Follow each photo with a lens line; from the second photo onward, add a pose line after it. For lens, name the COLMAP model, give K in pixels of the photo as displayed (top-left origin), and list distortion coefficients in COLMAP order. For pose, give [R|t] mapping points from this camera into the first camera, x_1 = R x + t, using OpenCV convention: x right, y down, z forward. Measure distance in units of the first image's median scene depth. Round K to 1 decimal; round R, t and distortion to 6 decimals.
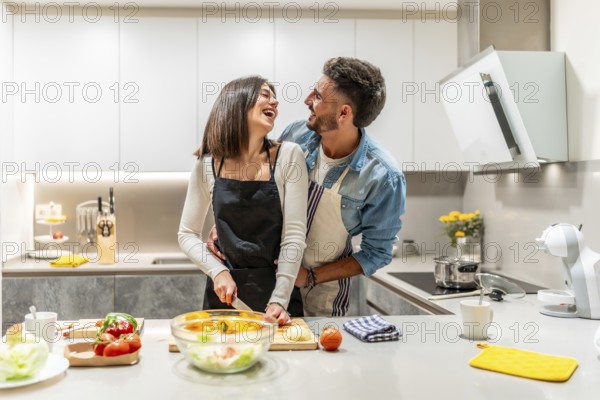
lens RADIAL K [[620.5, 0, 240.6], [0, 620.5, 186.4], [0, 0, 1]] dist [0.027558, 0.015933]
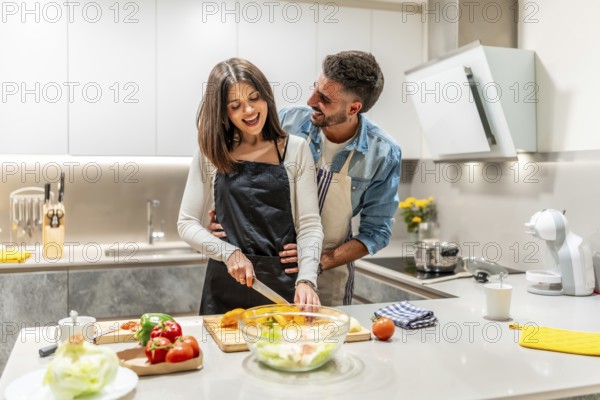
lens RADIAL K [[627.6, 0, 287.3], [0, 627.6, 188.0], [0, 0, 1]] dist [0.017057, 0.019755]
pose [[0.965294, 0.000826, 0.261166, -0.175185], [-0.007399, 0.999680, 0.024188, -0.000373], [-0.261062, -0.025281, 0.964991, 0.055255]]
